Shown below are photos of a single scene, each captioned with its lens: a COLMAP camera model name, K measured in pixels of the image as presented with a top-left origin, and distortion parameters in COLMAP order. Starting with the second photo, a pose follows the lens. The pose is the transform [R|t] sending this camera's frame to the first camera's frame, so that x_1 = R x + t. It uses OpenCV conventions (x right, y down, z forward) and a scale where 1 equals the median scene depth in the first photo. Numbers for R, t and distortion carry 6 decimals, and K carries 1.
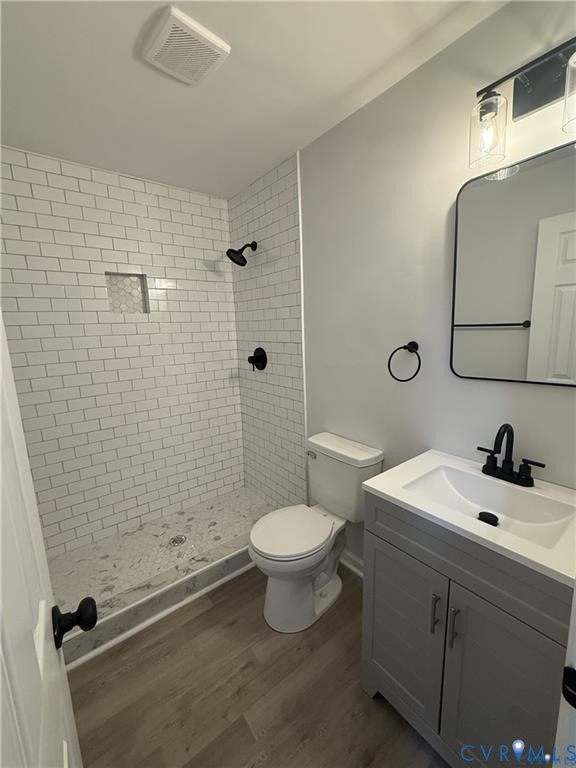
lens RADIAL K [[306.8, 0, 300.3], [0, 306.8, 382.1], [0, 0, 1]] dist [-0.004370, 0.000681]
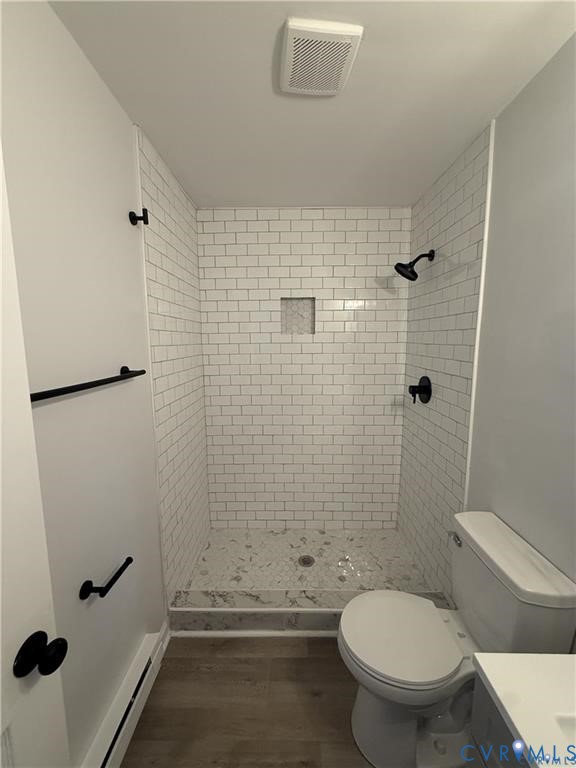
lens RADIAL K [[306.8, 0, 292.0], [0, 306.8, 382.6], [0, 0, 1]] dist [-0.004370, 0.000681]
pose [[0.777337, 0.115363, -0.618416, 0.115780], [-0.135084, 0.990720, 0.015018, -0.068178], [0.614410, 0.071864, 0.785708, 0.150266]]
